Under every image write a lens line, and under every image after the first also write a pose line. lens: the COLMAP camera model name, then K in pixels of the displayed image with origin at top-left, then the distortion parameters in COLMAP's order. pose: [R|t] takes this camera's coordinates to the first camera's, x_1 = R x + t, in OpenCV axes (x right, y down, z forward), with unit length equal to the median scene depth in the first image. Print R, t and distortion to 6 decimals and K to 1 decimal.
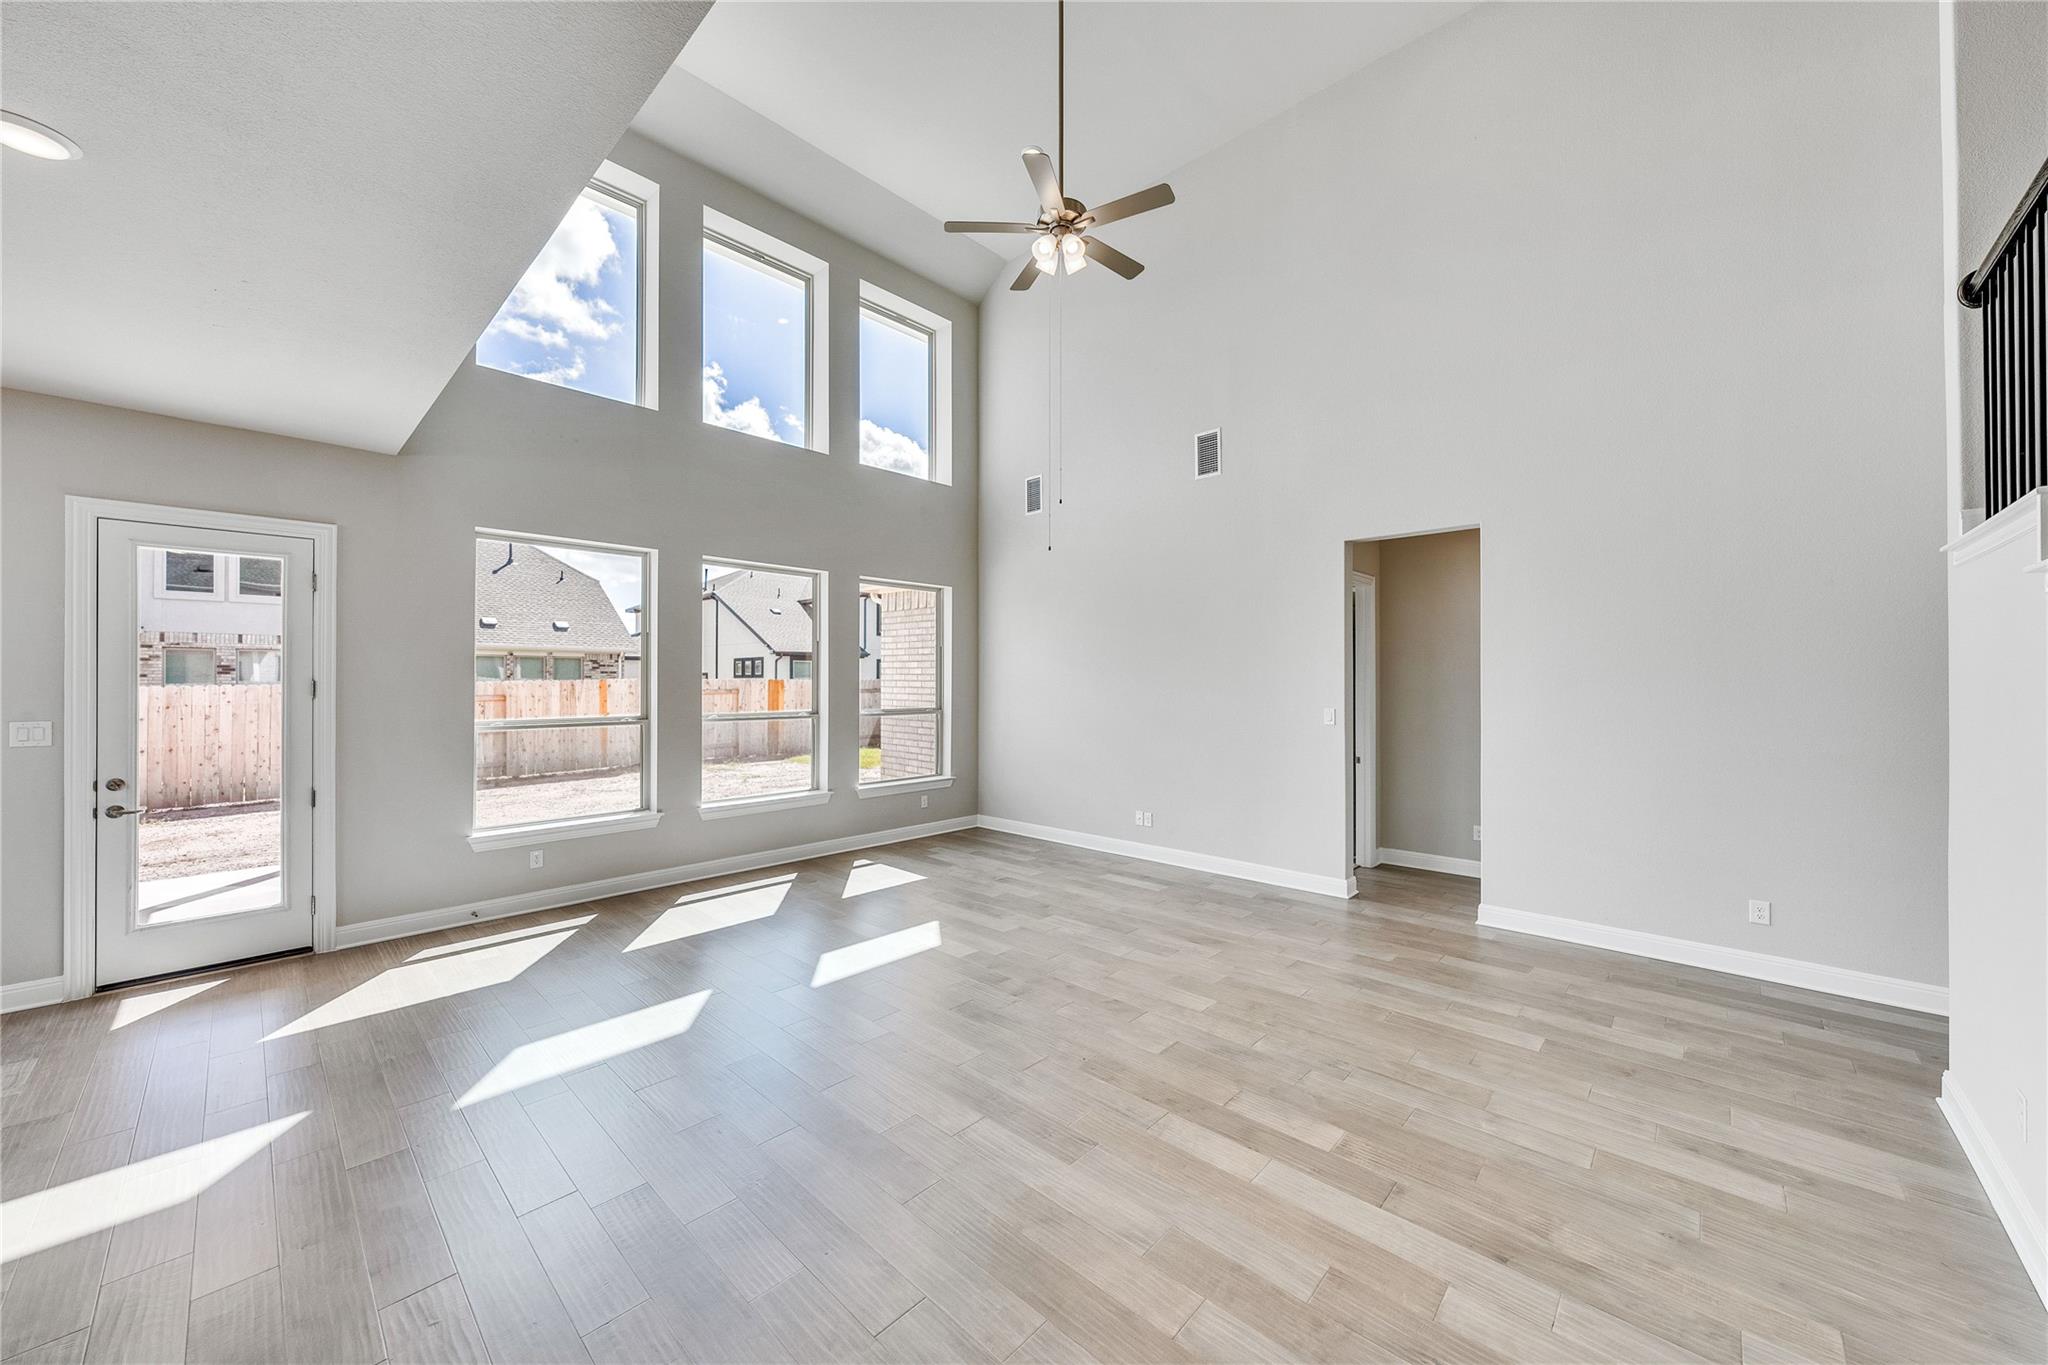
lens RADIAL K [[737.8, 0, 1021.3], [0, 737.8, 679.1], [0, 0, 1]] dist [-0.002558, -0.000160]
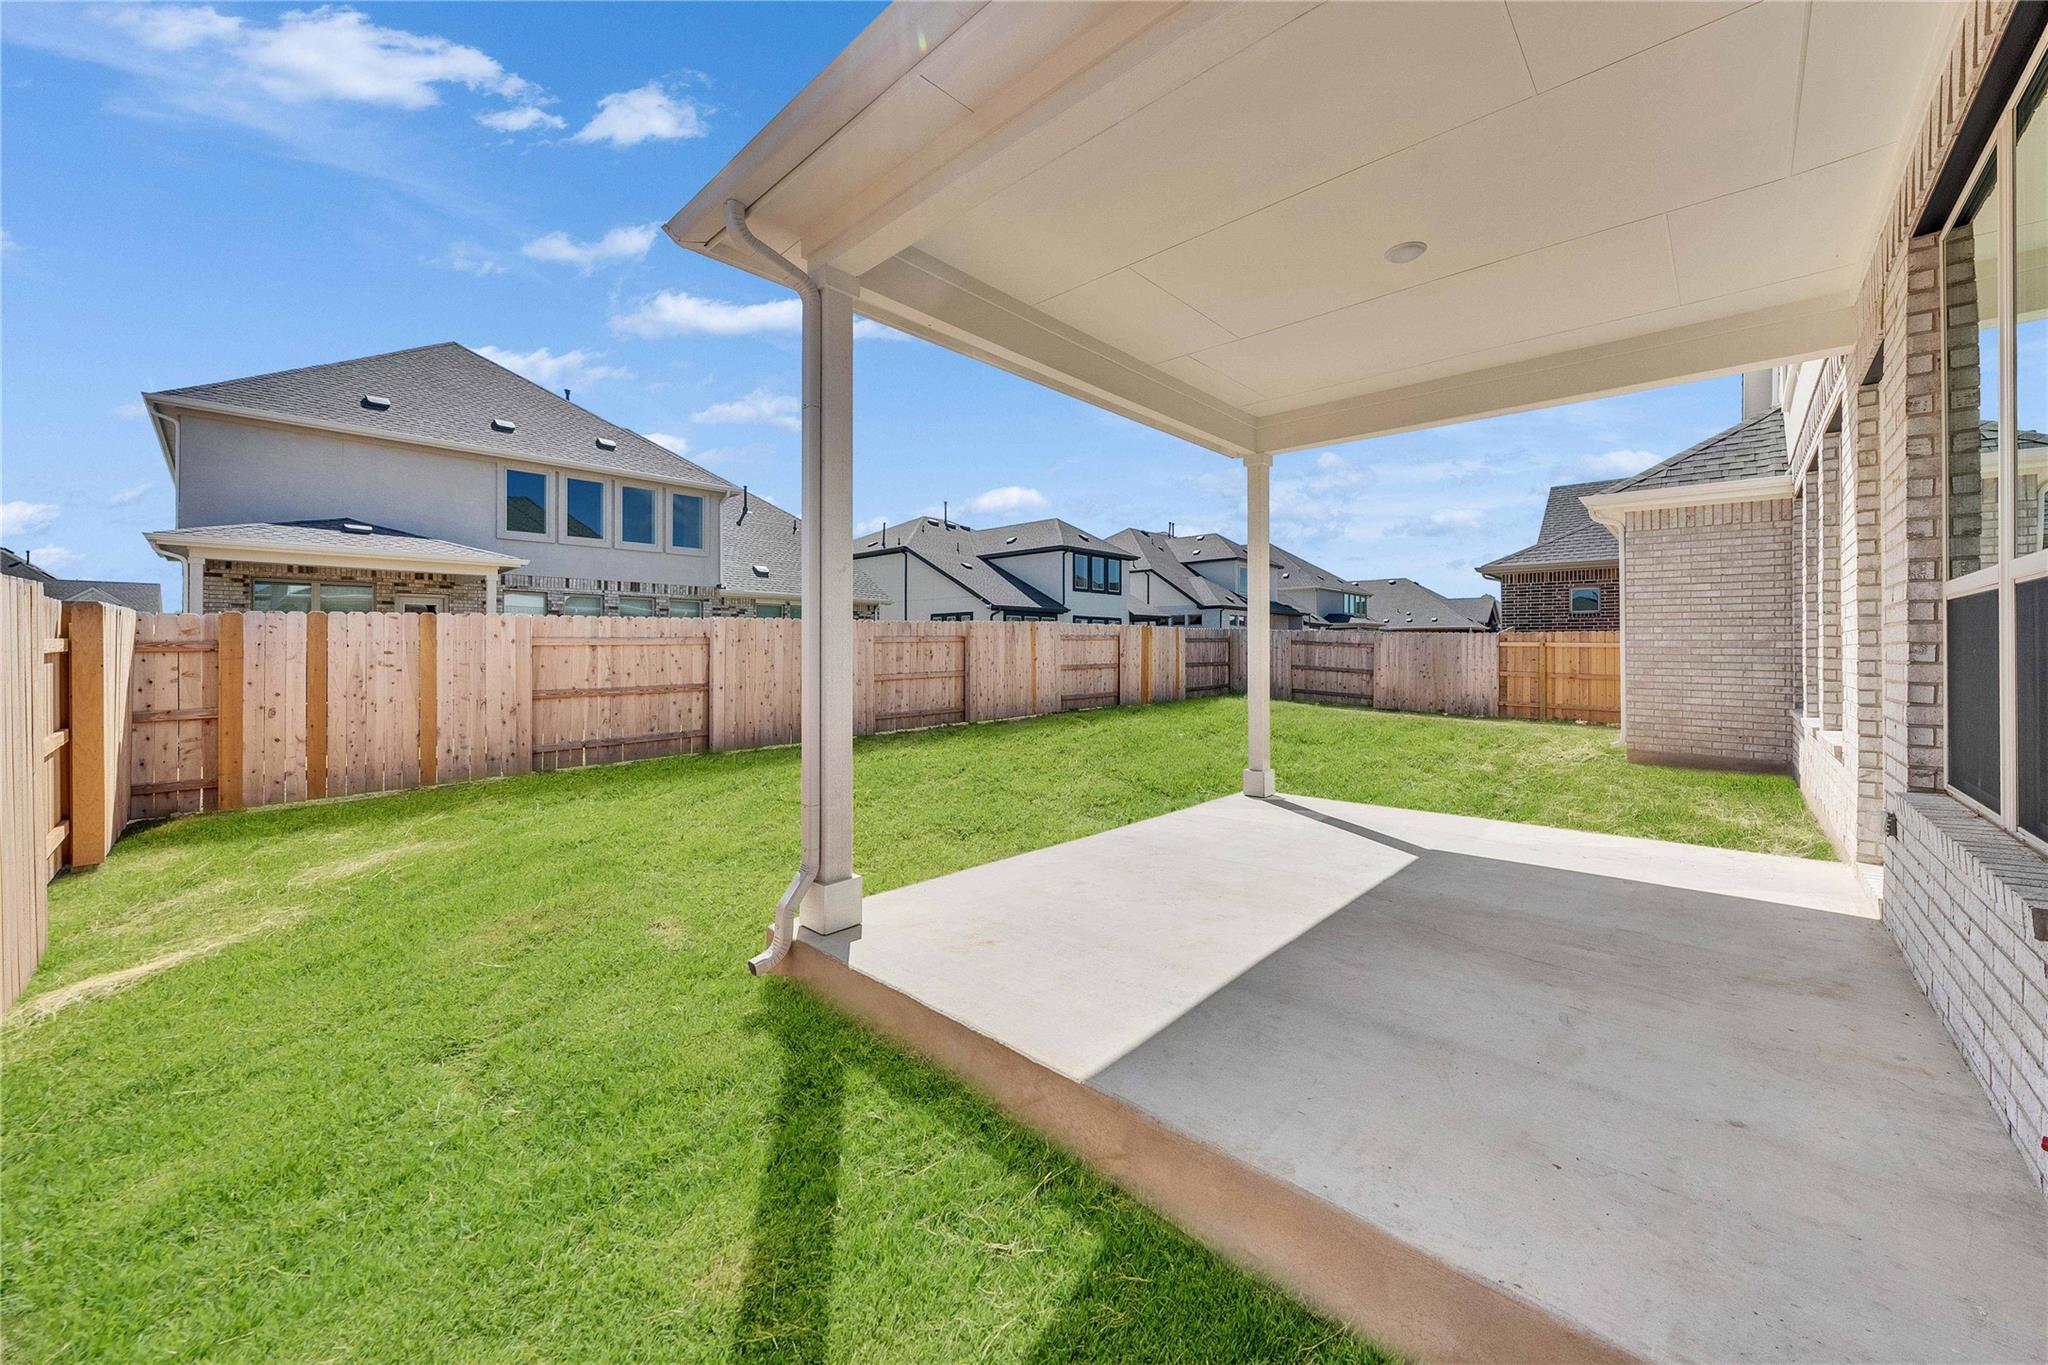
lens RADIAL K [[752.7, 0, 1014.6], [0, 752.7, 649.5], [0, 0, 1]] dist [0.001279, -0.000071]
pose [[0.999912, 0.002106, -0.013096, -0.482113], [-0.002072, 0.999995, 0.002572, 0.027966], [0.013101, -0.002545, 0.999911, 0.035218]]
